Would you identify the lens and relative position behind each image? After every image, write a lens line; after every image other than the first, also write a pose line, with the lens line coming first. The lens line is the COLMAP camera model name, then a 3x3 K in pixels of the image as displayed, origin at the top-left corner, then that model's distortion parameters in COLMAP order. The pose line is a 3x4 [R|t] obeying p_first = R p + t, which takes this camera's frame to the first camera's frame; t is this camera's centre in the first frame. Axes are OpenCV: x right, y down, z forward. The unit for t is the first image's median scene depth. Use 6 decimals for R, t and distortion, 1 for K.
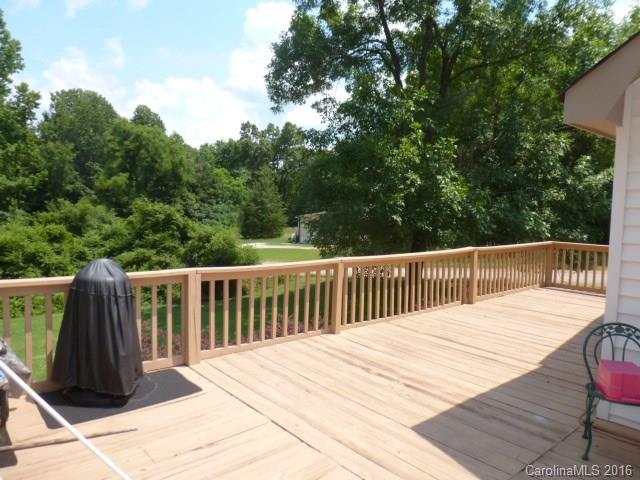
lens RADIAL K [[455.6, 0, 319.5], [0, 455.6, 236.8], [0, 0, 1]] dist [0.007843, 0.006524]
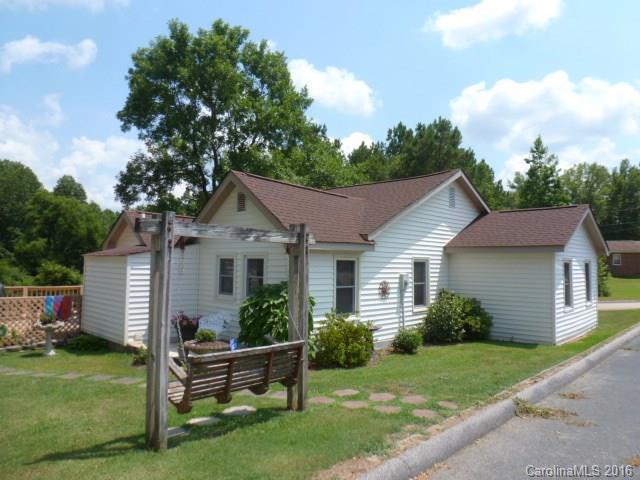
lens RADIAL K [[455.6, 0, 320.6], [0, 455.6, 239.9], [0, 0, 1]] dist [0.007843, 0.006524]
pose [[0.992223, -0.000205, 0.124474, 0.108928], [0.015611, 0.992307, -0.122810, 0.013405], [-0.123491, 0.123798, 0.984593, -0.187960]]
